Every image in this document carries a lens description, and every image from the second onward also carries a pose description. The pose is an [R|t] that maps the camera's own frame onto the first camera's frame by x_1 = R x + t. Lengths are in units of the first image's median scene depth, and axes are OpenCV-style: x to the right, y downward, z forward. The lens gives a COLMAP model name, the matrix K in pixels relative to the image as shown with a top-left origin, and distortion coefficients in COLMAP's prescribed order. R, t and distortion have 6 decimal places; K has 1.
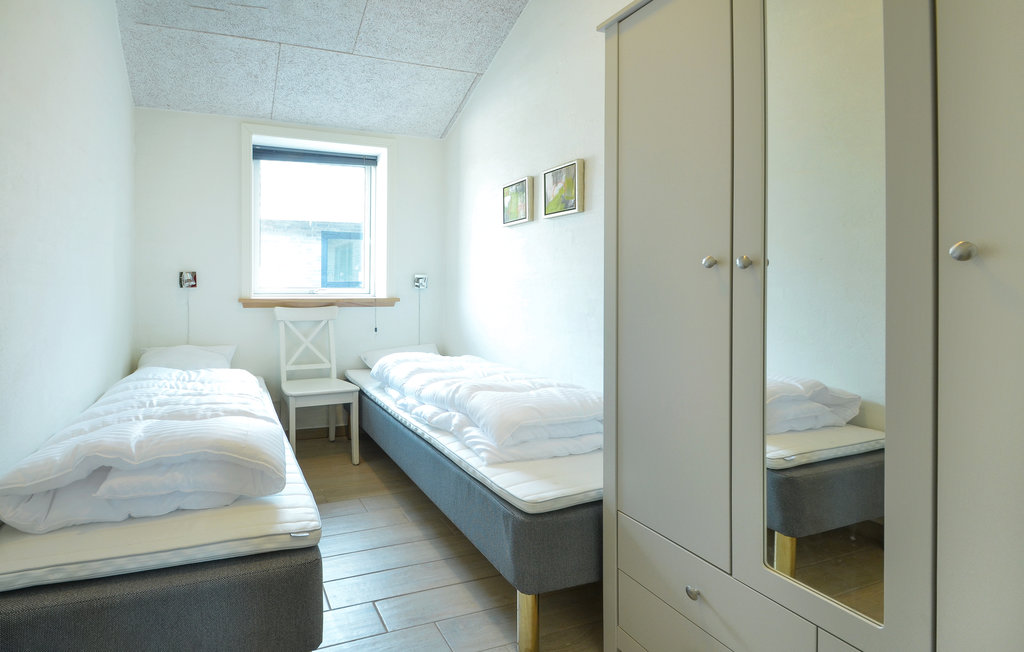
lens RADIAL K [[484.2, 0, 516.8], [0, 484.2, 283.9], [0, 0, 1]] dist [0.000101, 0.000258]
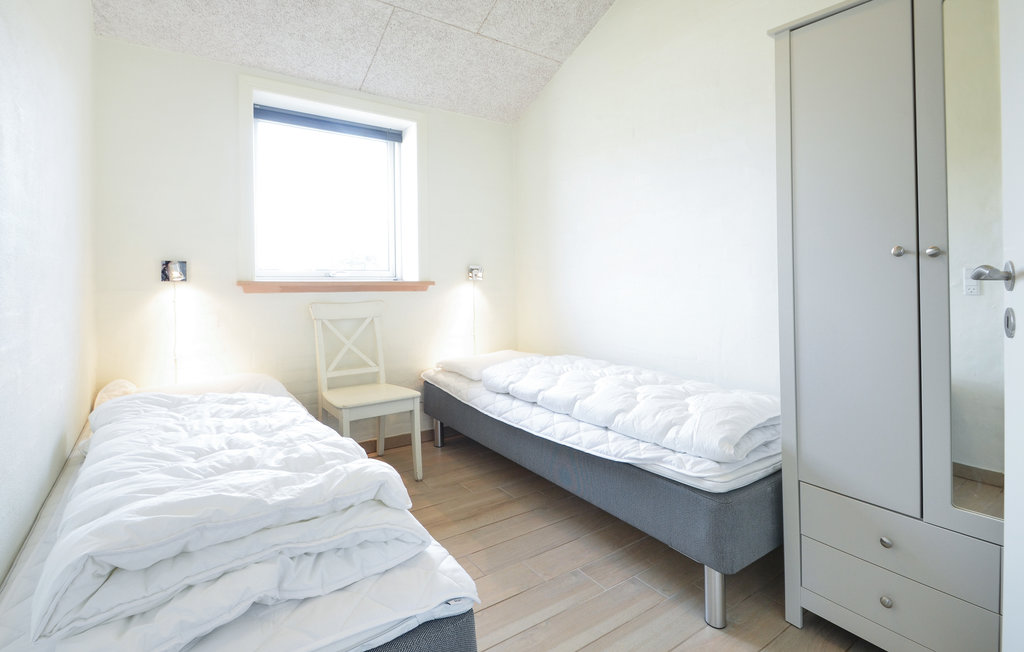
lens RADIAL K [[494.2, 0, 512.7], [0, 494.2, 277.0], [0, 0, 1]] dist [0.026860, 0.000037]
pose [[0.946727, -0.003438, 0.322018, -0.446585], [0.004165, 0.999990, -0.001569, 0.006933], [-0.322009, 0.002826, 0.946732, 0.082819]]
